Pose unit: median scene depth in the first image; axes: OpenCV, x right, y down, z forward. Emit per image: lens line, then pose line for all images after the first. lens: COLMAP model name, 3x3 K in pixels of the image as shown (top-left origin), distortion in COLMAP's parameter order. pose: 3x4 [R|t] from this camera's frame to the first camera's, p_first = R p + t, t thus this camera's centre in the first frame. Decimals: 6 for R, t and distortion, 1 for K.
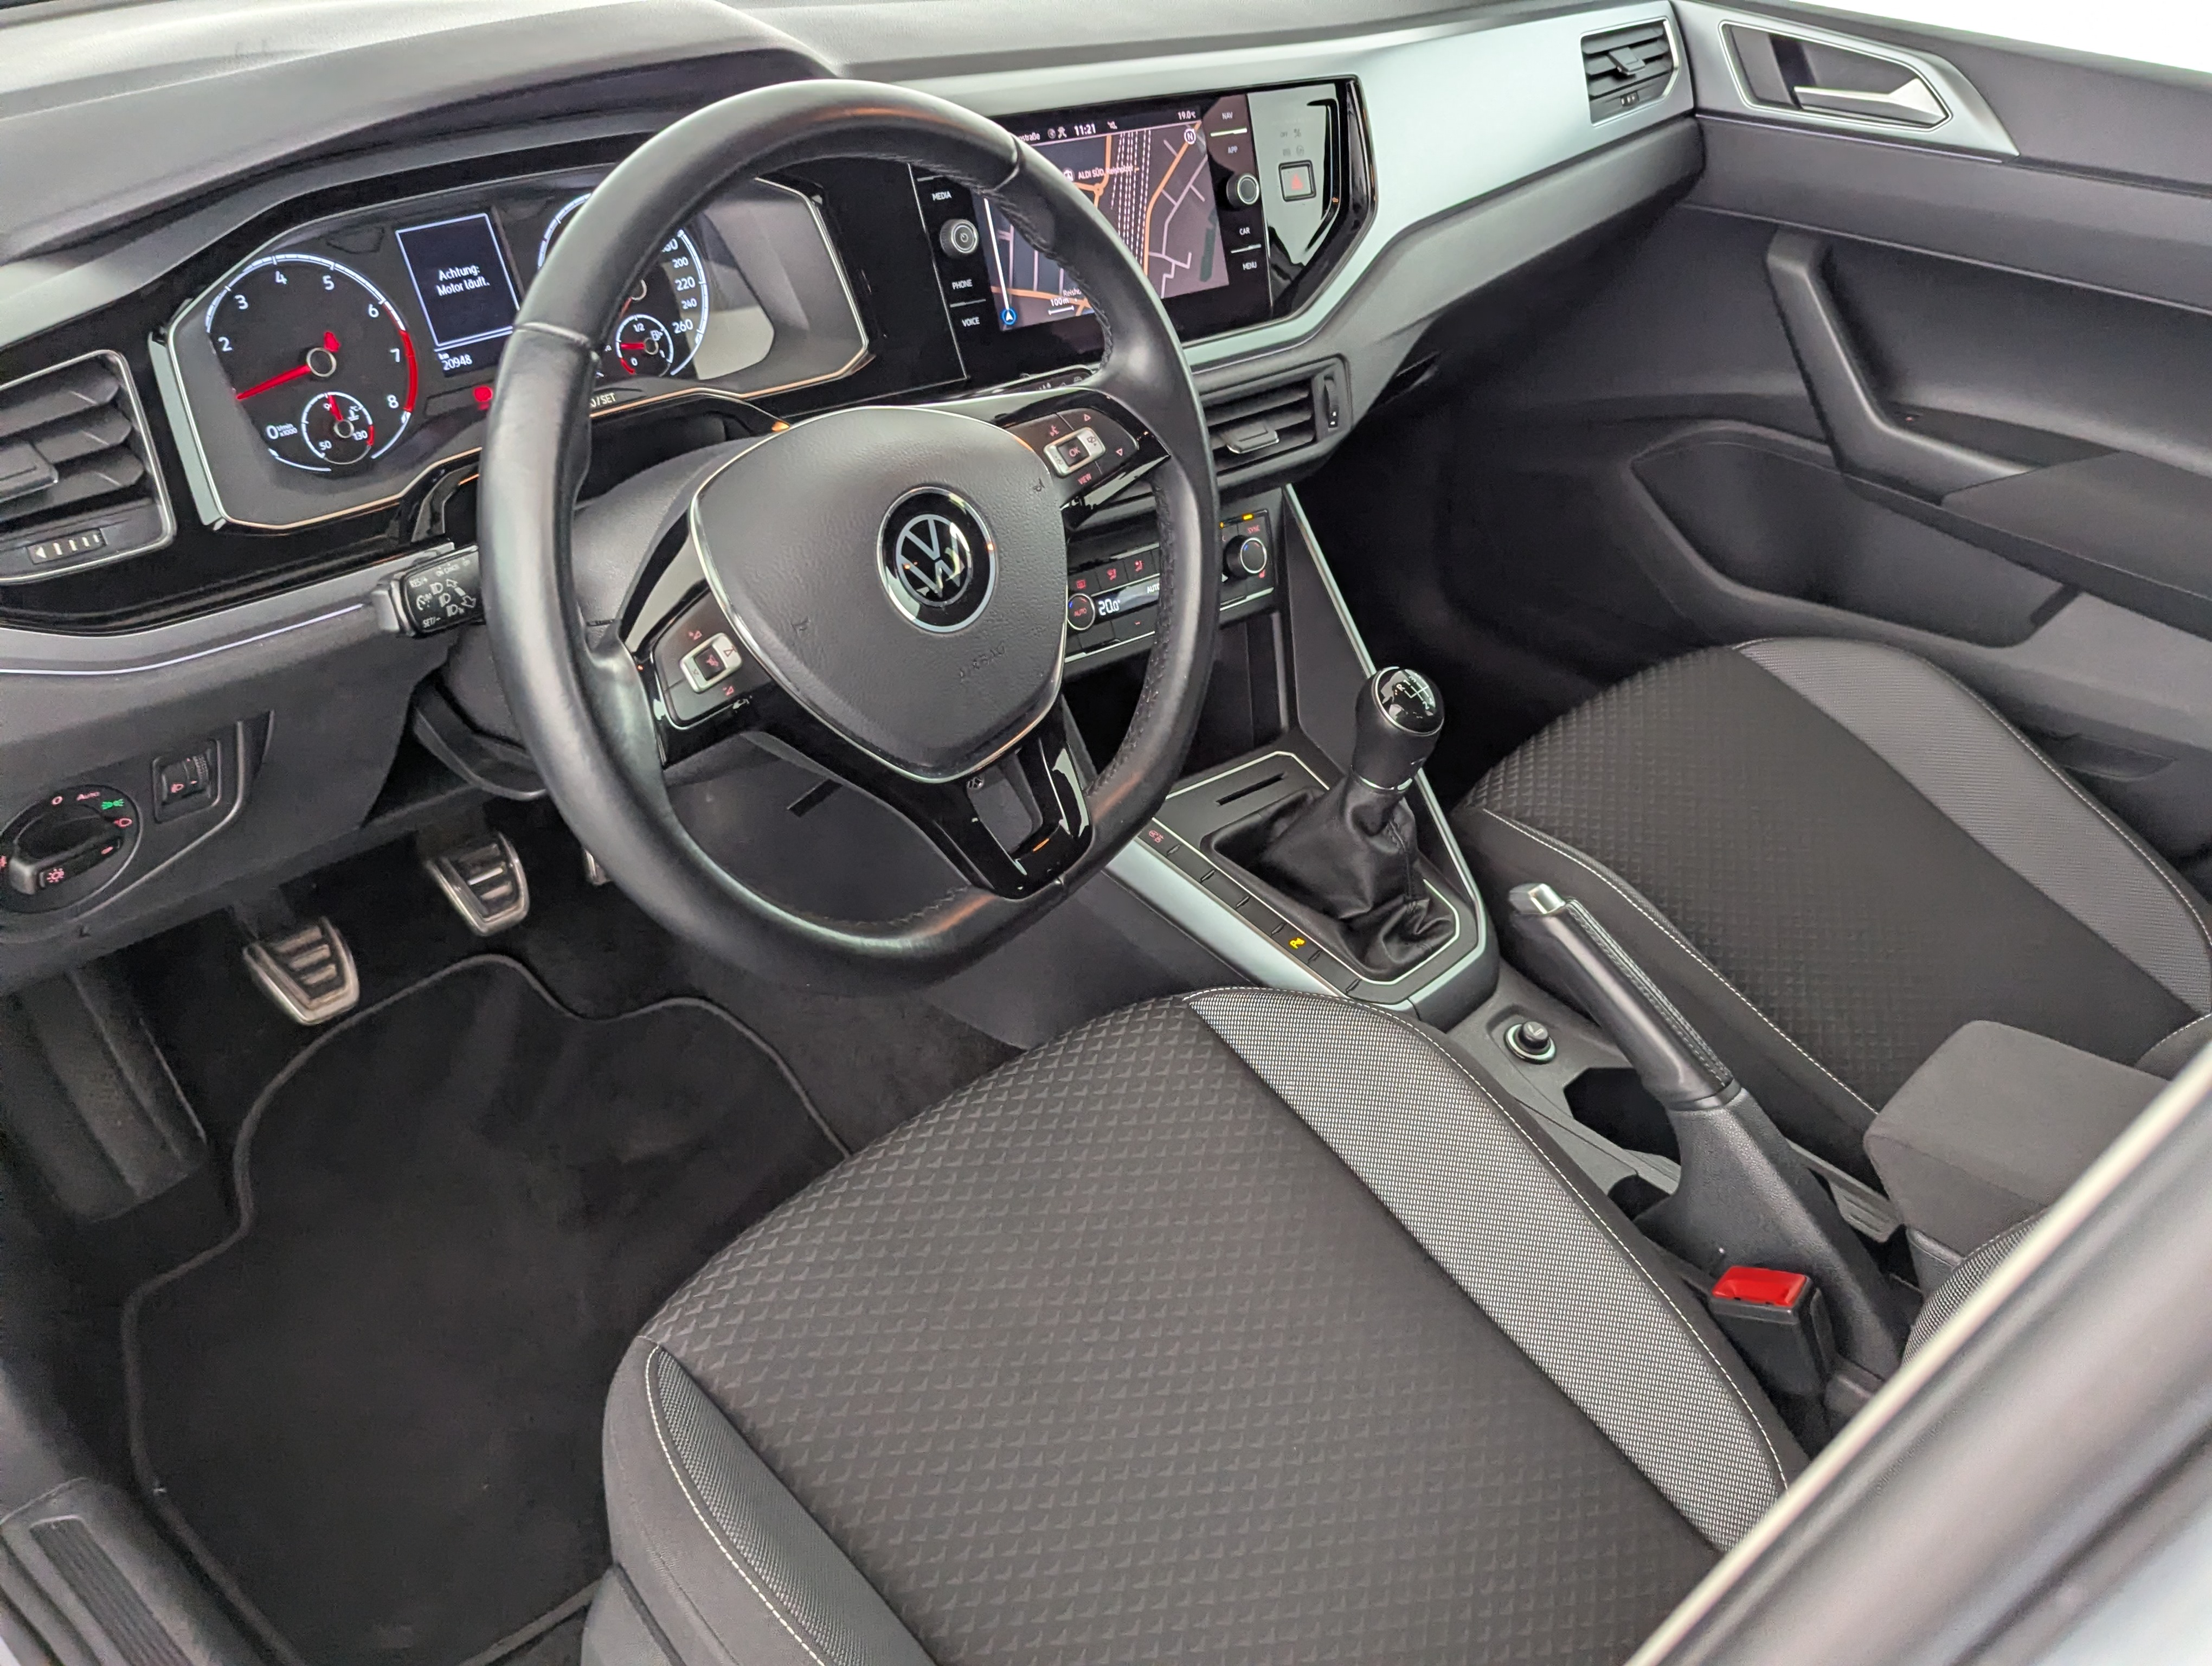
lens RADIAL K [[1876.7, 0, 1106.0], [0, 1876.7, 833.0], [0, 0, 1]] dist [-0.004291, 0.011353]
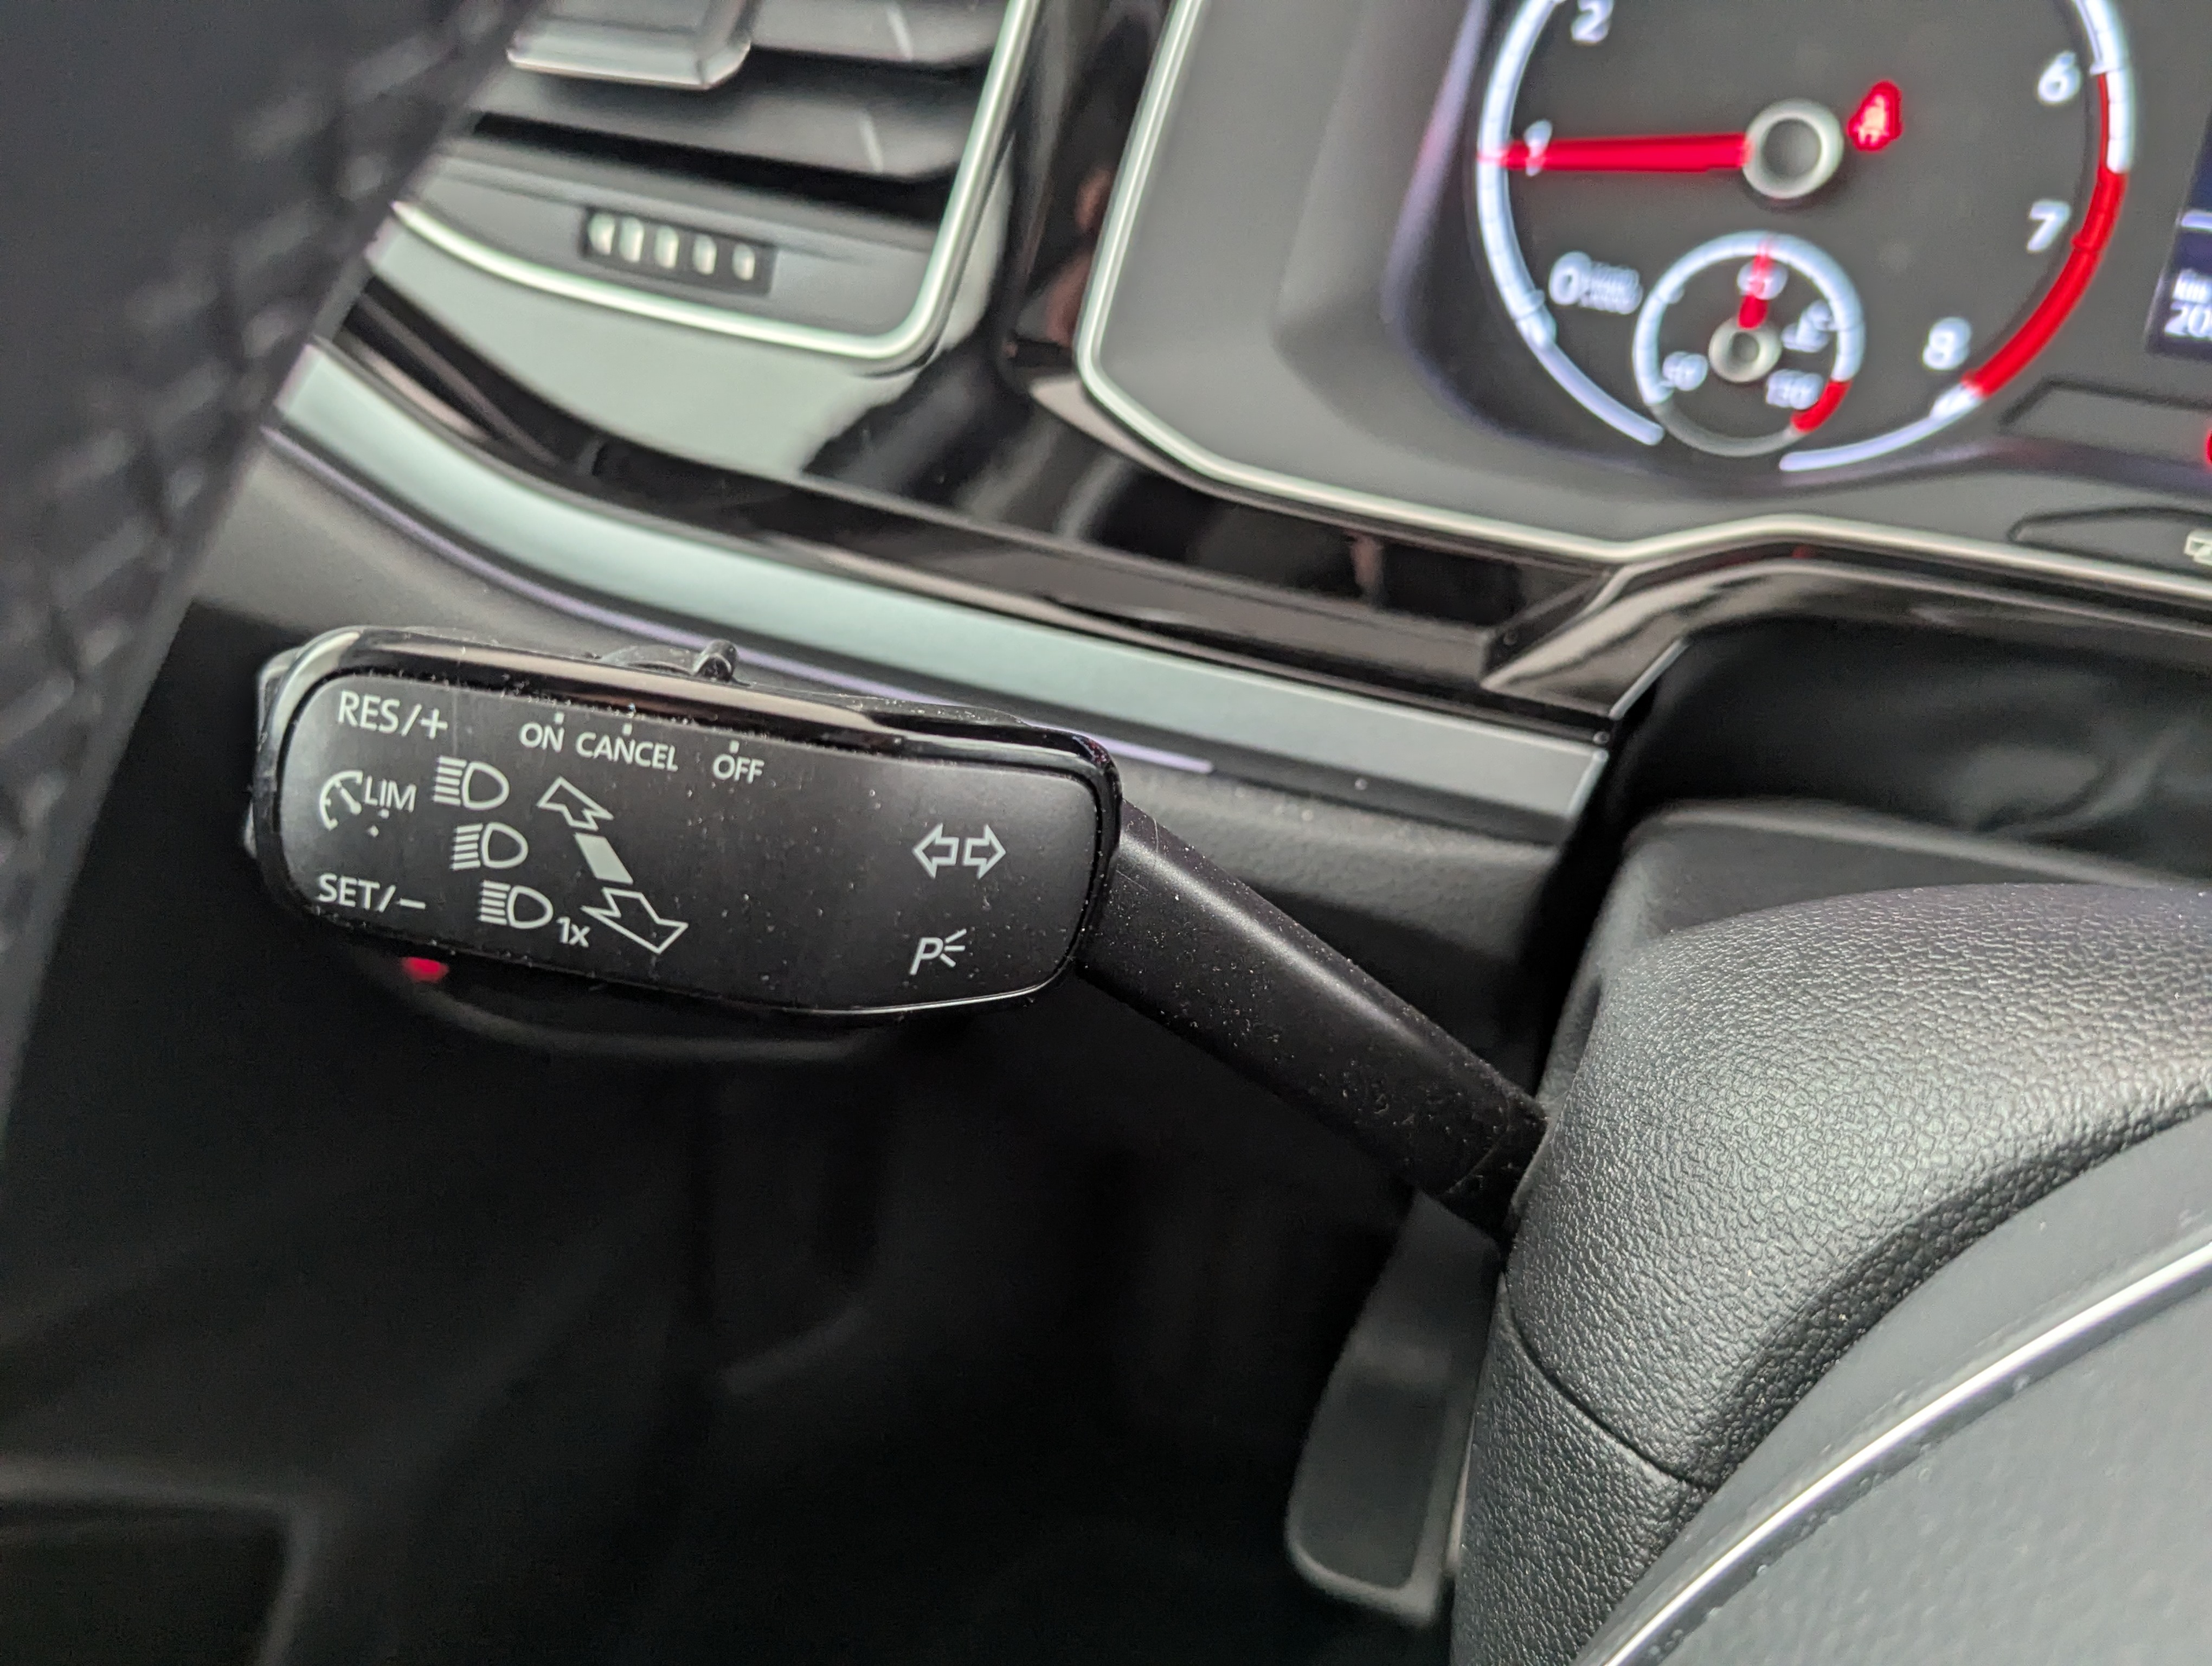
lens RADIAL K [[2133.9, 0, 1106.0], [0, 2133.9, 833.0], [0, 0, 1]] dist [0.004009, -0.006411]
pose [[0.392103, 0.497120, -0.774033, -0.091559], [-0.541490, 0.804926, 0.242658, -0.152331], [0.743669, 0.323984, 0.584799, 0.617050]]
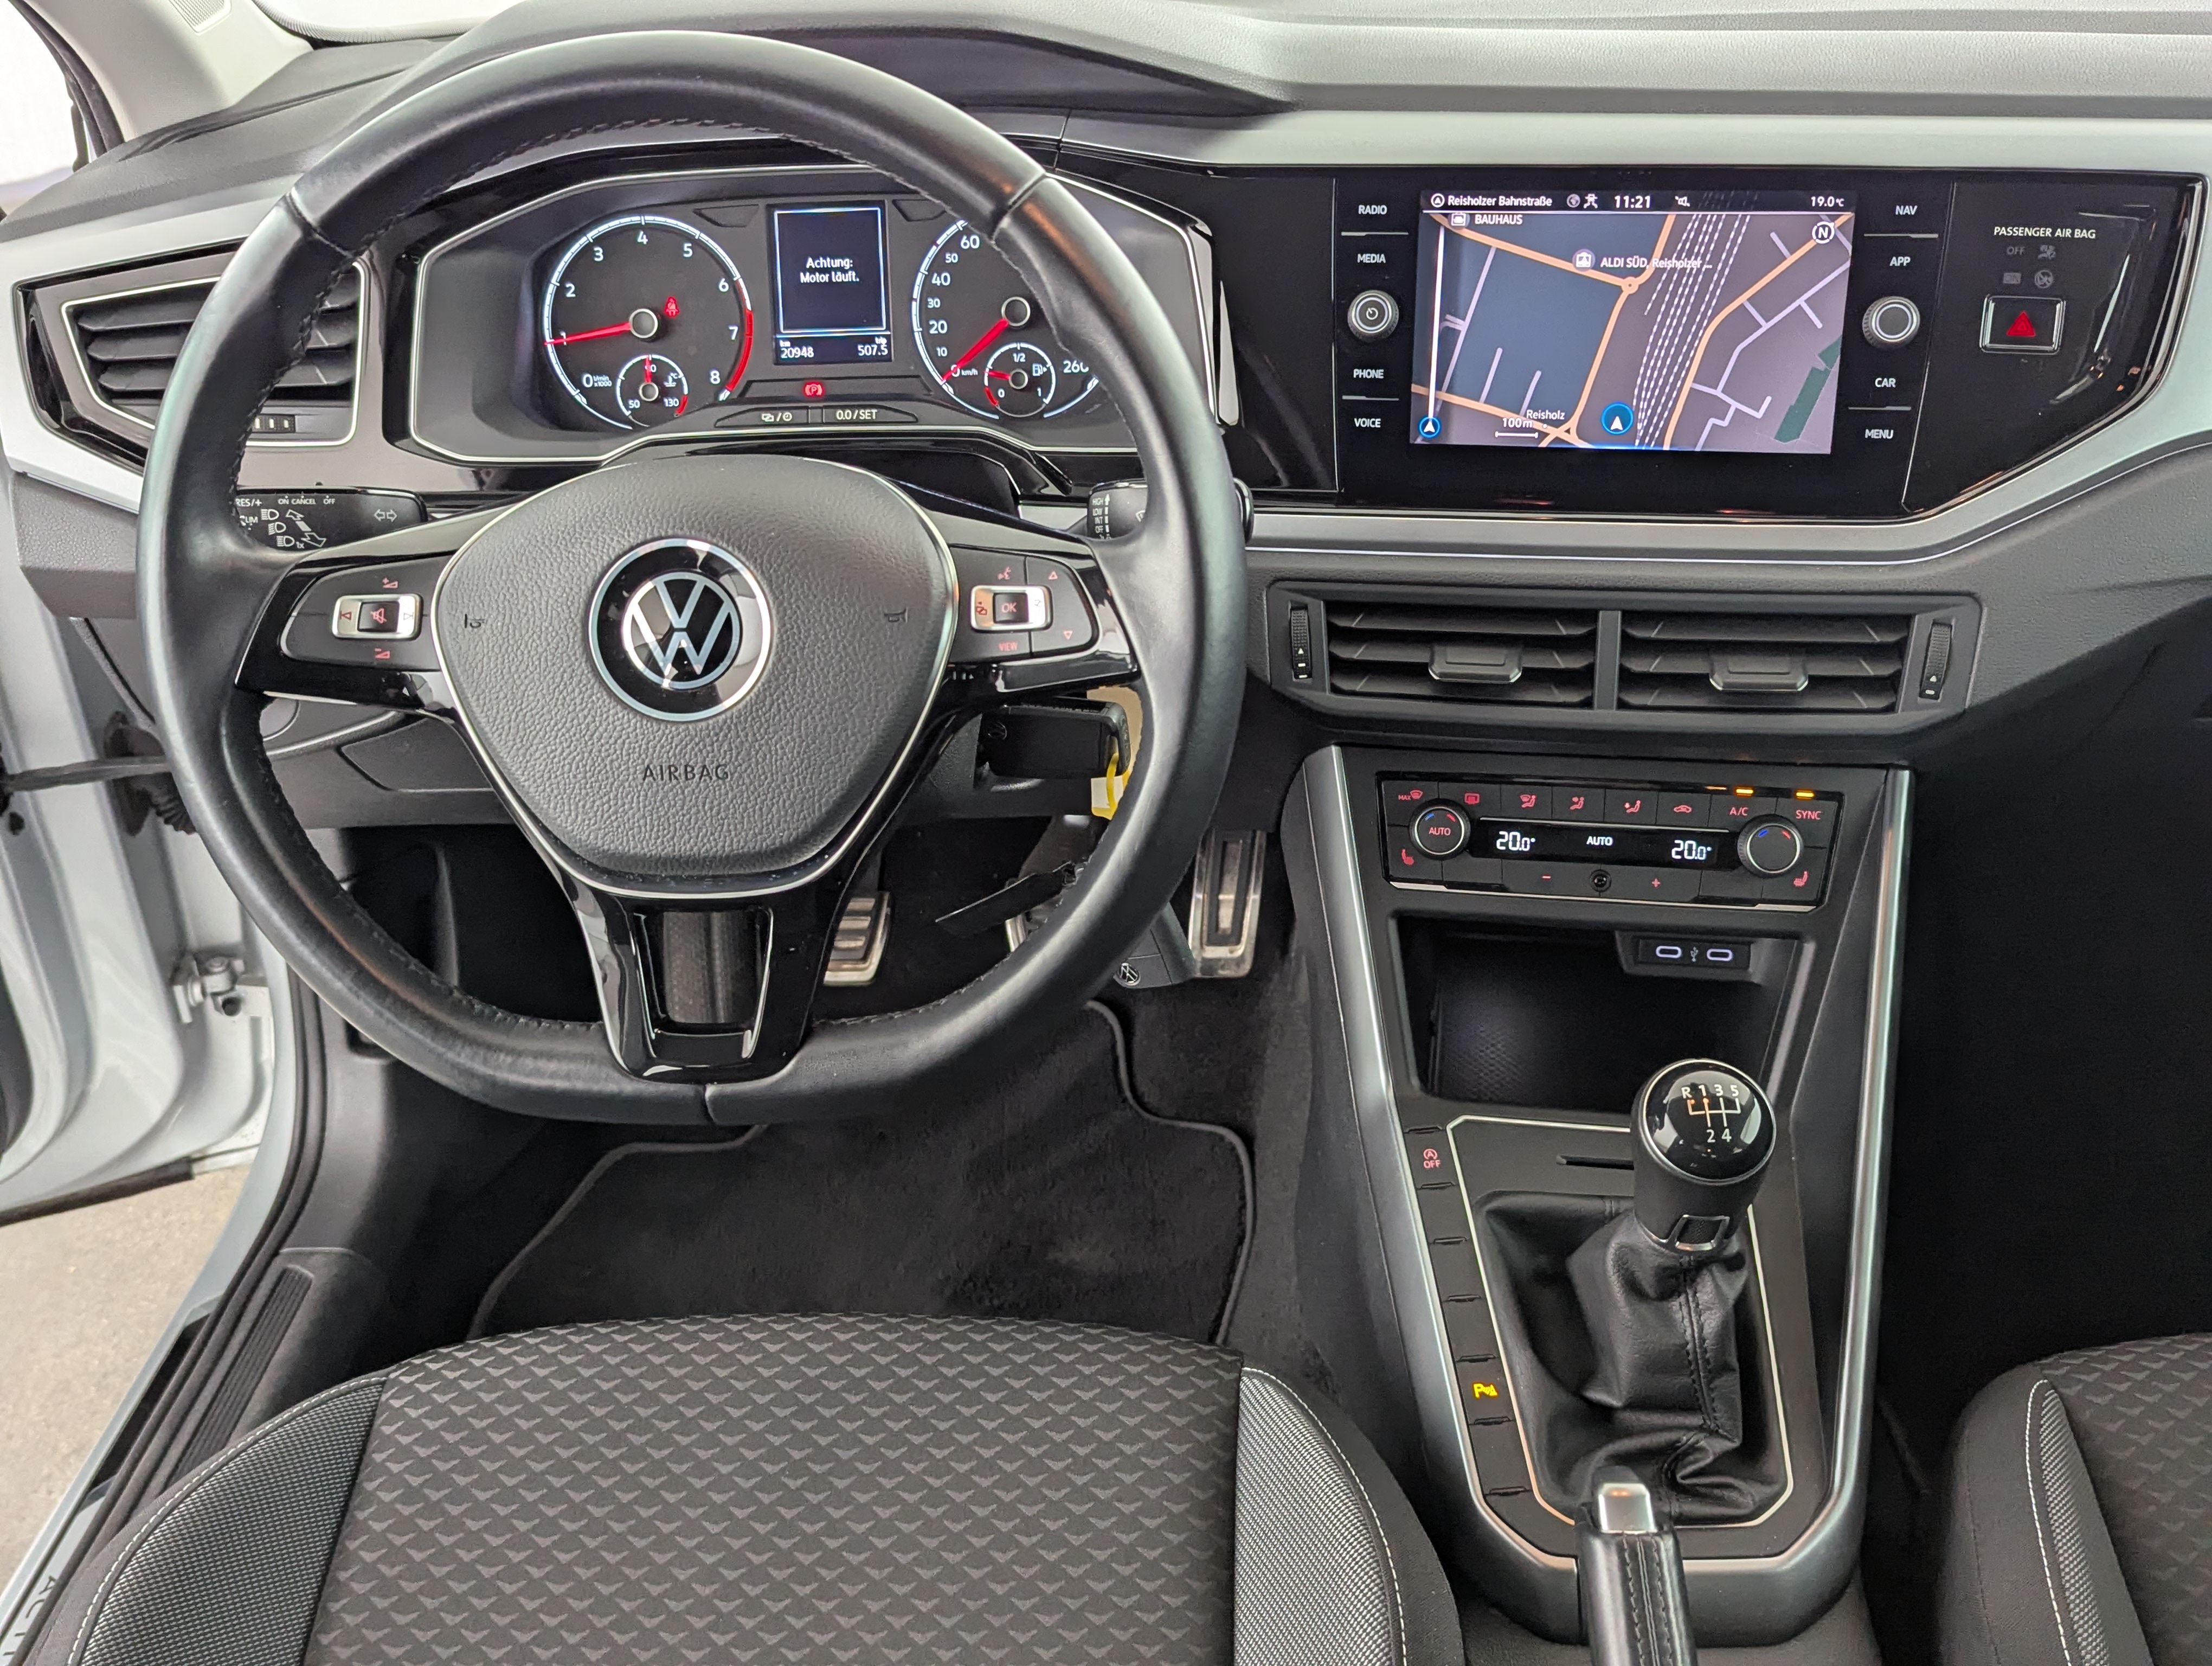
lens RADIAL K [[1919.3, 0, 1106.0], [0, 1919.3, 833.0], [0, 0, 1]] dist [0.003173, 0.010509]
pose [[0.663828, 0.316309, -0.677703, 0.453525], [-0.357767, 0.930057, 0.083649, -0.146503], [0.656761, 0.186931, 0.730563, 0.394092]]
